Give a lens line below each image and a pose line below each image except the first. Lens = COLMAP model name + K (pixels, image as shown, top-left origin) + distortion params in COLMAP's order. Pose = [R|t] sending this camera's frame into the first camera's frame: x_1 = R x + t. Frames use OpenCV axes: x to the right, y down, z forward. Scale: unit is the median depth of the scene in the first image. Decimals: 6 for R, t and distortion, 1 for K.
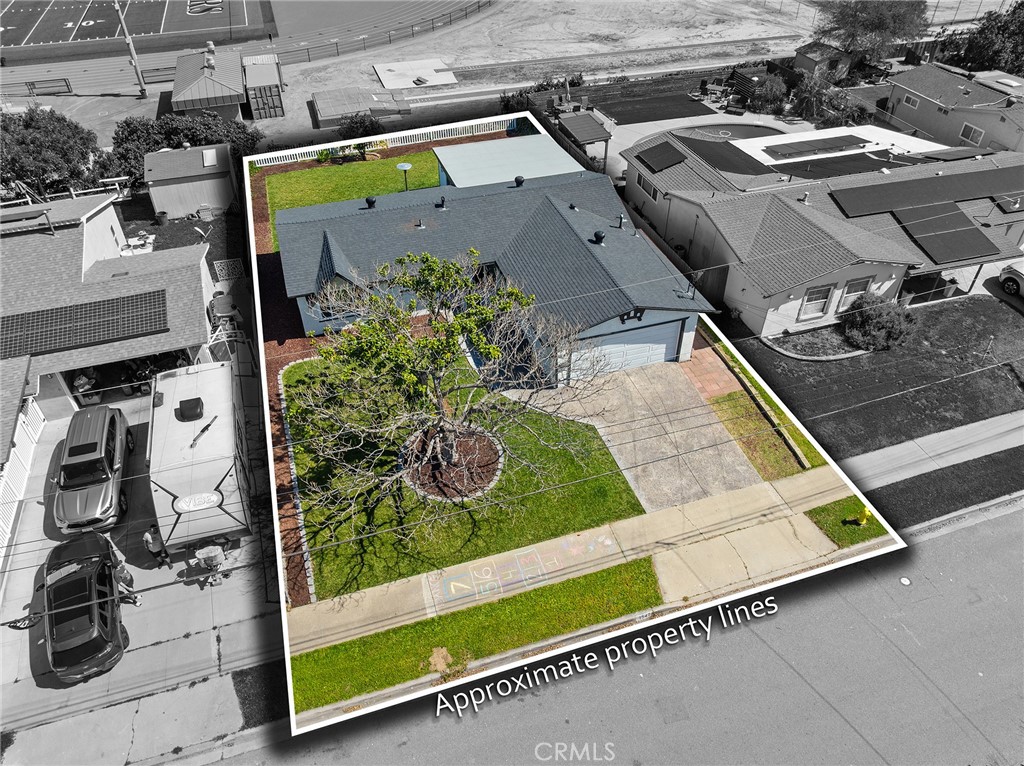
lens RADIAL K [[721.3, 0, 517.3], [0, 721.3, 385.0], [0, 0, 1]] dist [-0.034192, -0.000776]
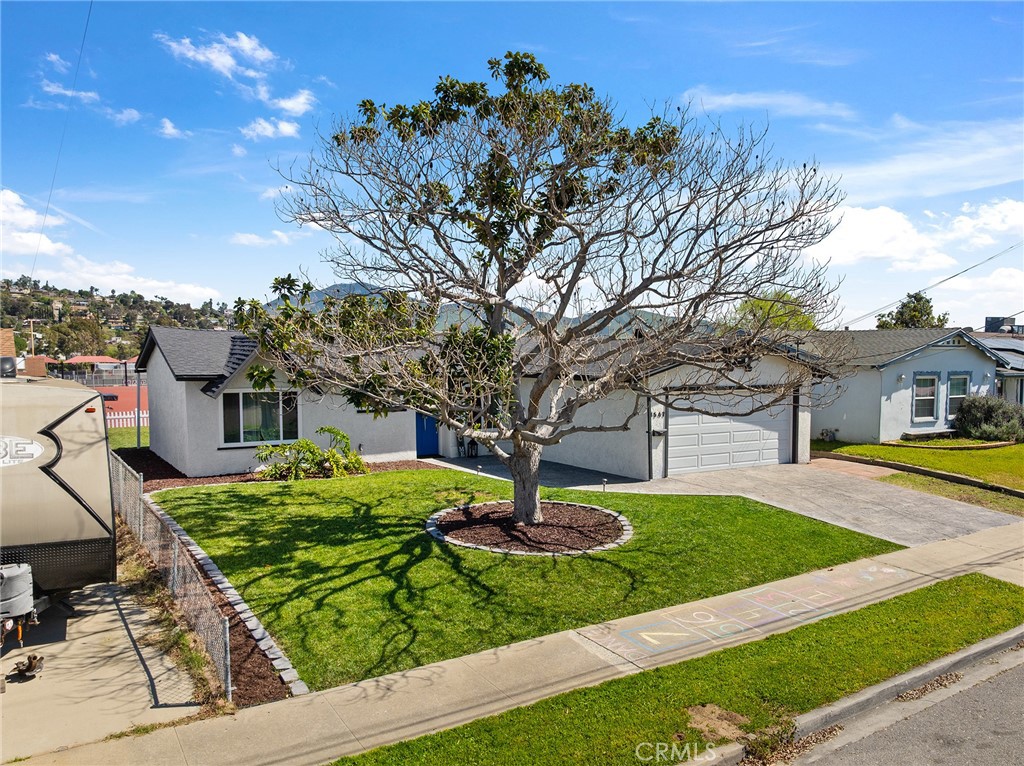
lens RADIAL K [[824.8, 0, 589.5], [0, 824.8, 417.6], [0, 0, 1]] dist [-0.037736, 0.001361]
pose [[0.951905, -0.020950, 0.305676, -0.243722], [0.198019, 0.803370, -0.561591, 0.403736], [-0.233805, 0.595111, 0.768881, 0.523354]]
